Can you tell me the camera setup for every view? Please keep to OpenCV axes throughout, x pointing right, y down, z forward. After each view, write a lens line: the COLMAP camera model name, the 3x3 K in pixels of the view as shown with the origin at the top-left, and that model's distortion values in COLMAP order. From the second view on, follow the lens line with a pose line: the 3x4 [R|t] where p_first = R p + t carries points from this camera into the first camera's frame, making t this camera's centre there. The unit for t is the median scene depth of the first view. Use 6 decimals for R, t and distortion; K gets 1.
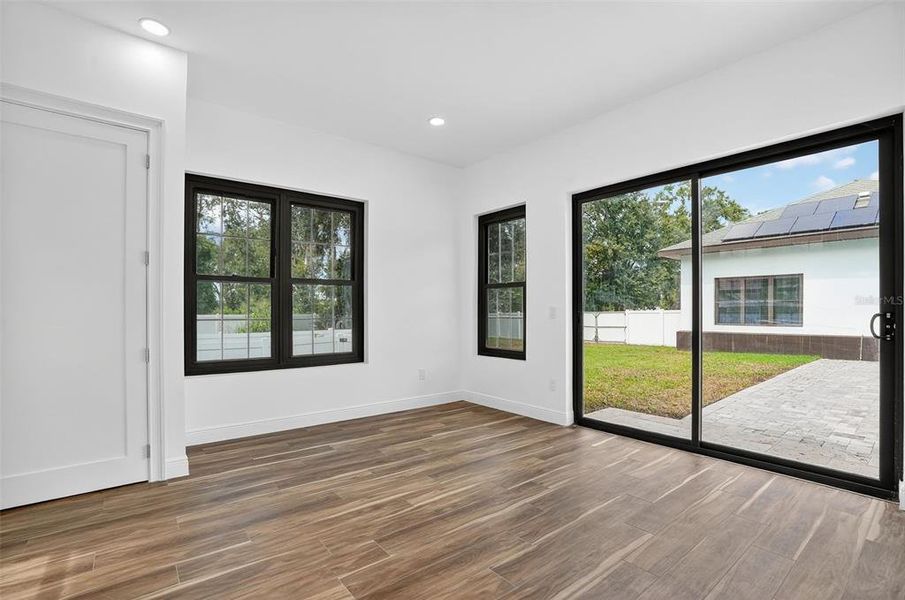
lens RADIAL K [[436.9, 0, 452.6], [0, 436.9, 305.5], [0, 0, 1]] dist [-0.000621, -0.000077]
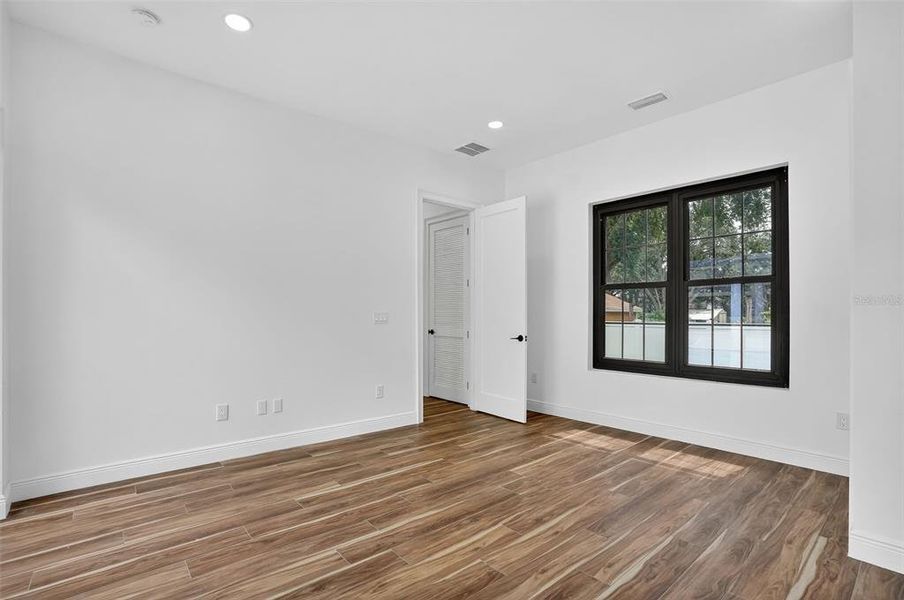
lens RADIAL K [[436.4, 0, 452.1], [0, 436.4, 305.5], [0, 0, 1]] dist [-0.000621, -0.000077]
pose [[-0.999770, -0.000266, -0.021441, 0.038513], [0.000400, 0.999517, -0.031078, 0.017077], [0.021439, -0.031079, -0.999287, 1.942515]]
